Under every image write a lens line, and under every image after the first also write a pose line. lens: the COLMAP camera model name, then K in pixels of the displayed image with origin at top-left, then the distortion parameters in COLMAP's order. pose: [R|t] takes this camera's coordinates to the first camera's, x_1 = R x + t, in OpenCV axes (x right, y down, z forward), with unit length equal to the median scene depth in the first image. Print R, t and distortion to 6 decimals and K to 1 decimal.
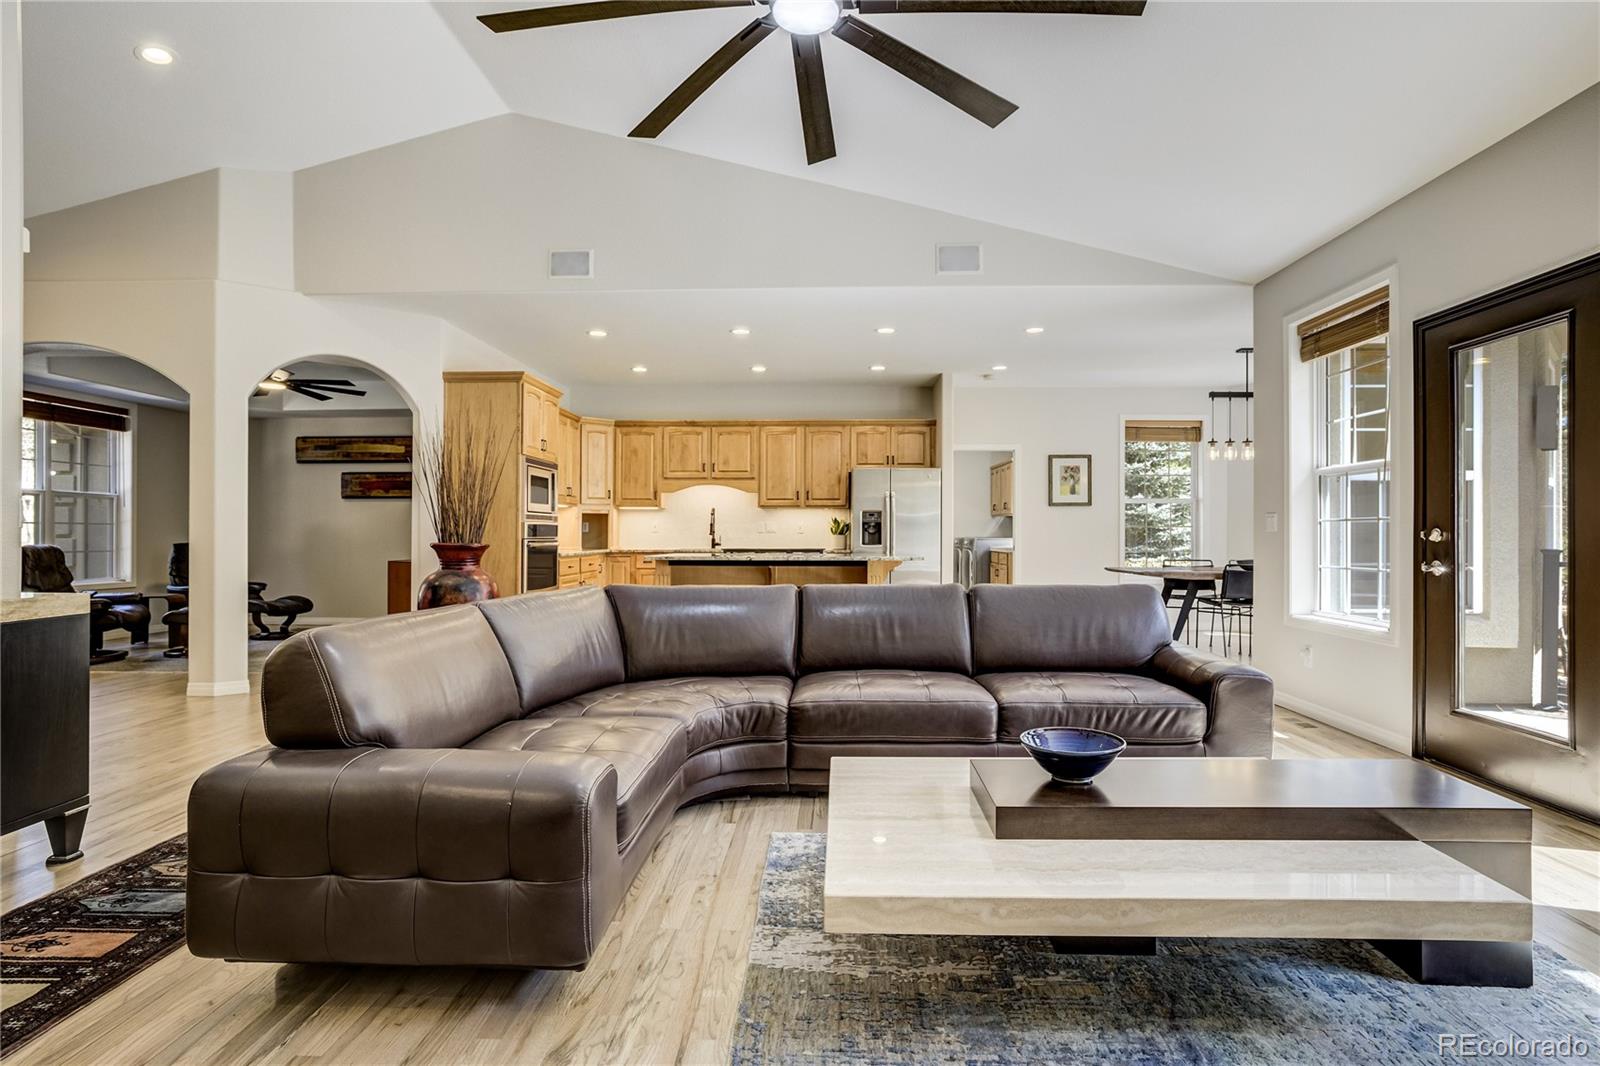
lens RADIAL K [[802.5, 0, 804.5], [0, 802.5, 527.2], [0, 0, 1]] dist [-0.018844, 0.003084]
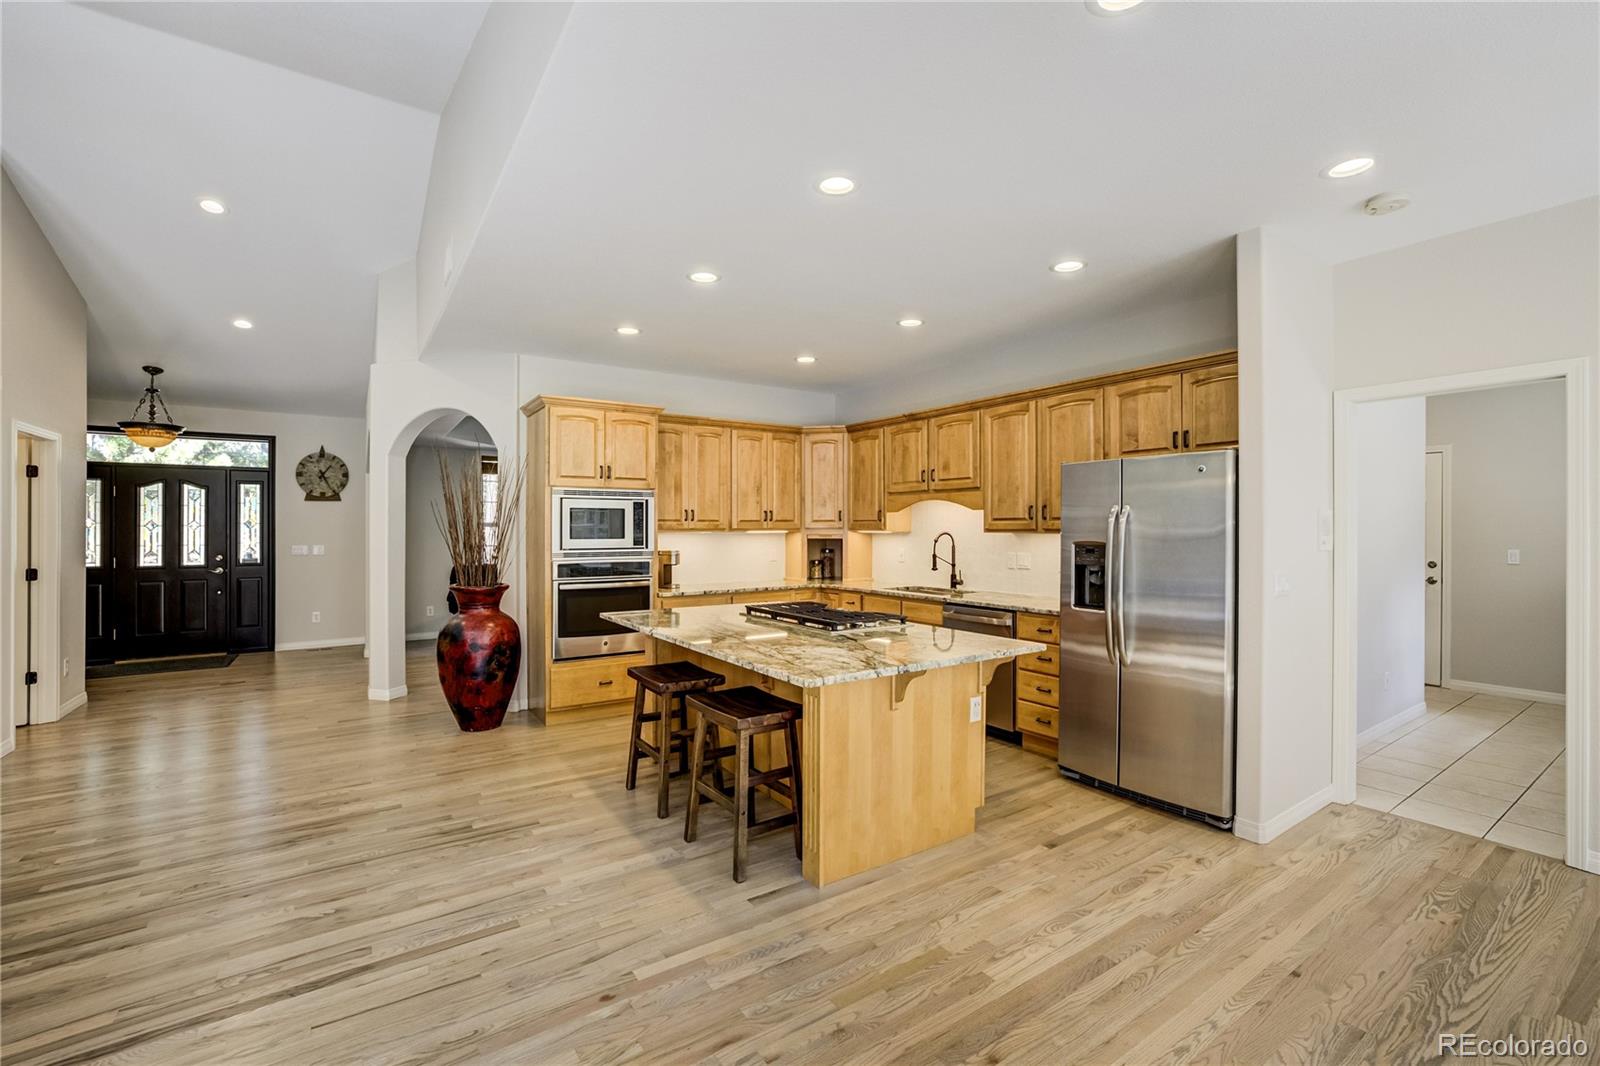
lens RADIAL K [[688.7, 0, 797.8], [0, 688.7, 528.2], [0, 0, 1]] dist [-0.028486, 0.008373]
pose [[0.587807, -0.001804, -0.808999, 0.312110], [0.009195, 0.999948, 0.004452, -0.031908], [0.808949, -0.010056, 0.587793, 0.553436]]
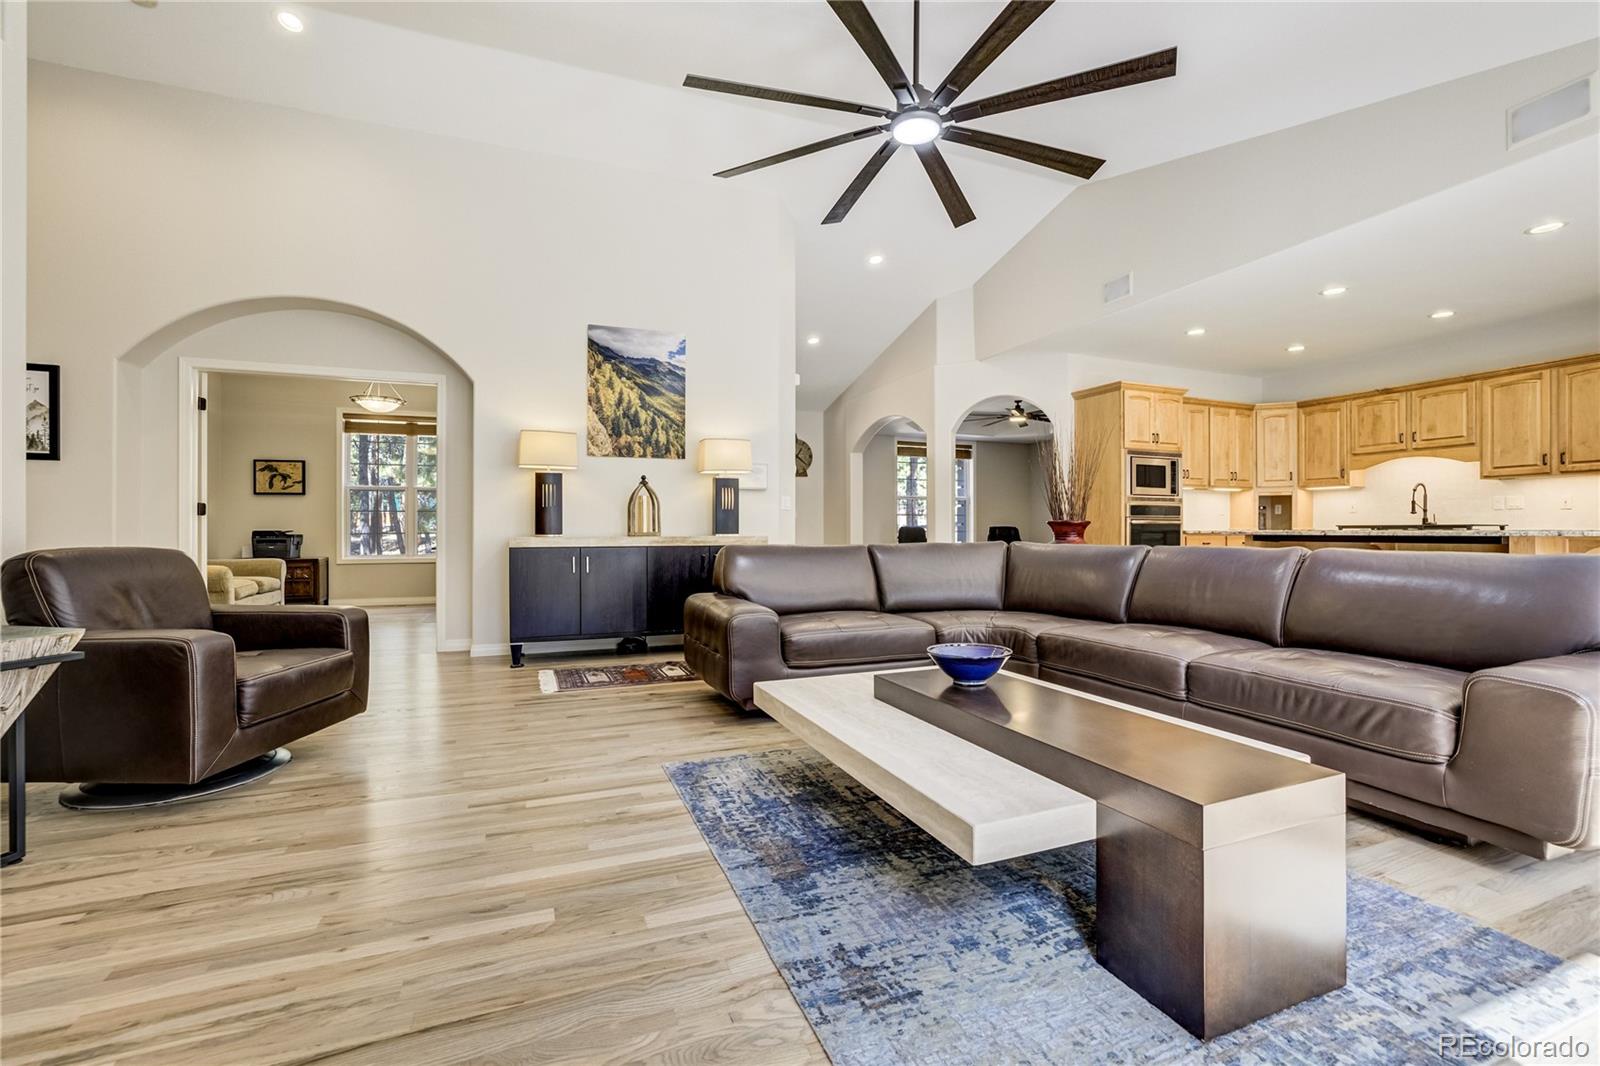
lens RADIAL K [[688.7, 0, 804.8], [0, 688.7, 528.2], [0, 0, 1]] dist [-0.028486, 0.008373]
pose [[0.416843, -0.004013, -0.908970, 0.285673], [0.010569, 0.999944, 0.000431, 0.018772], [0.908917, -0.009786, 0.416862, 0.083152]]
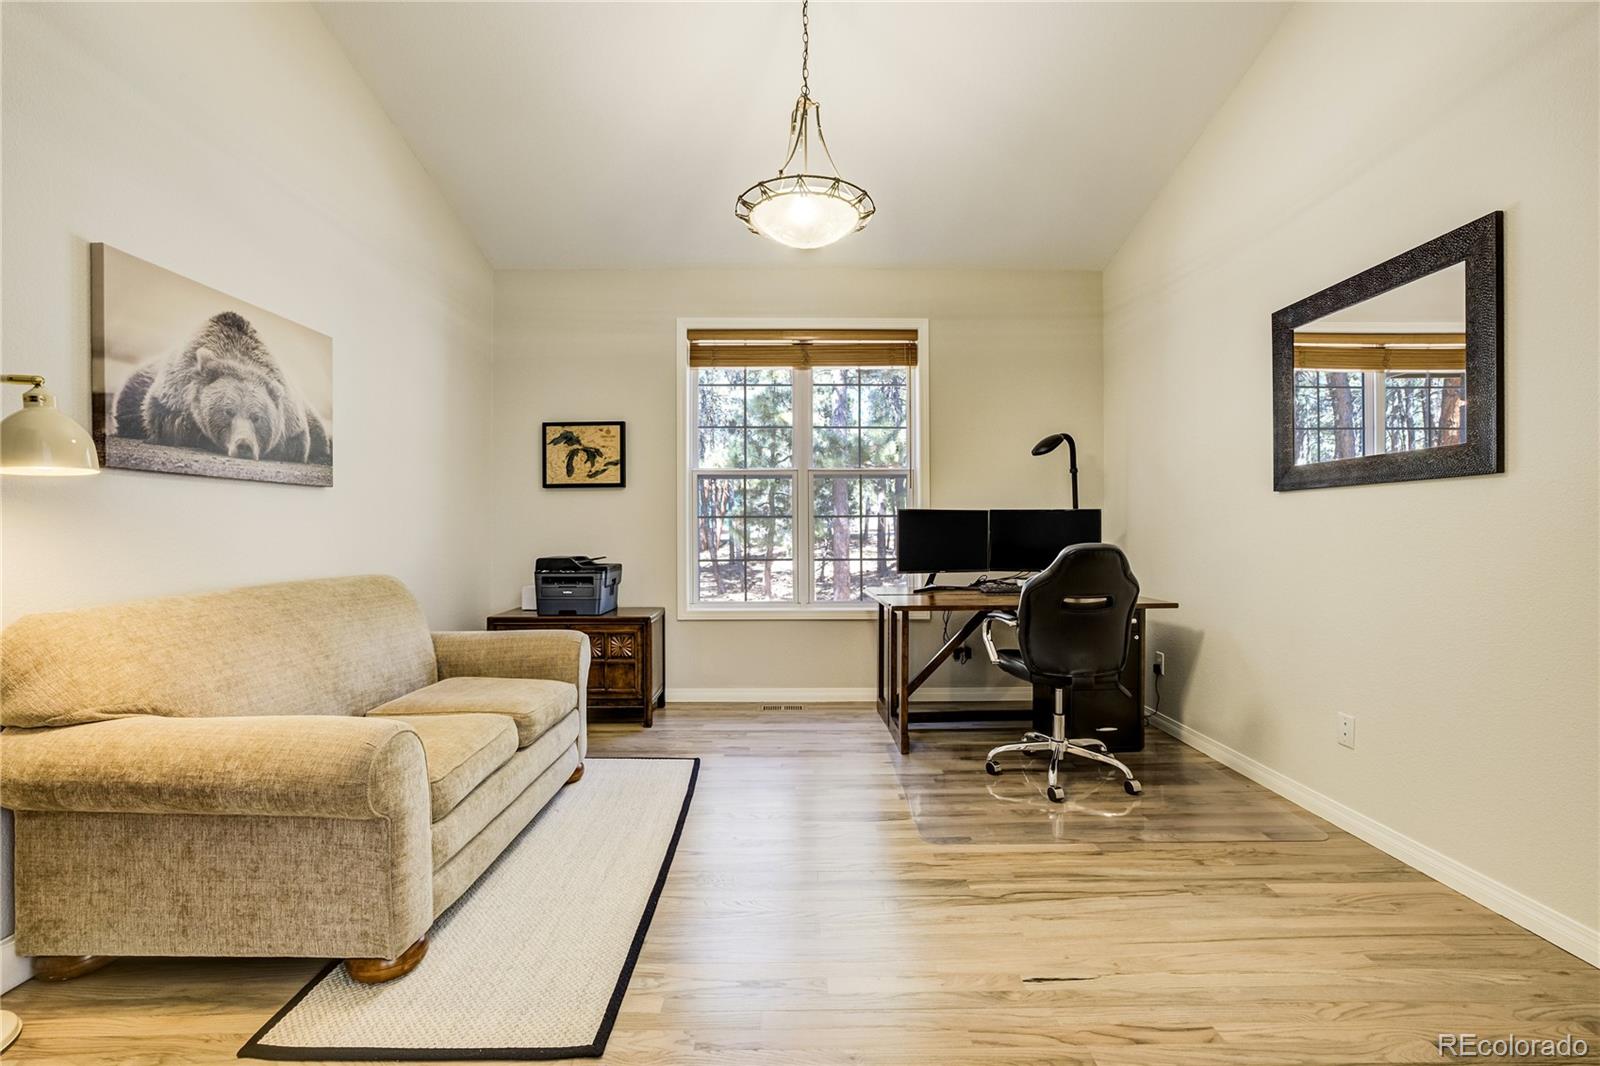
lens RADIAL K [[688.7, 0, 800.6], [0, 688.7, 532.1], [0, 0, 1]] dist [-0.028486, 0.008373]
pose [[0.054554, -0.005415, -0.998496, -0.353227], [0.009978, 0.999938, -0.004878, 0.001550], [0.998461, -0.009697, 0.054605, -0.053103]]
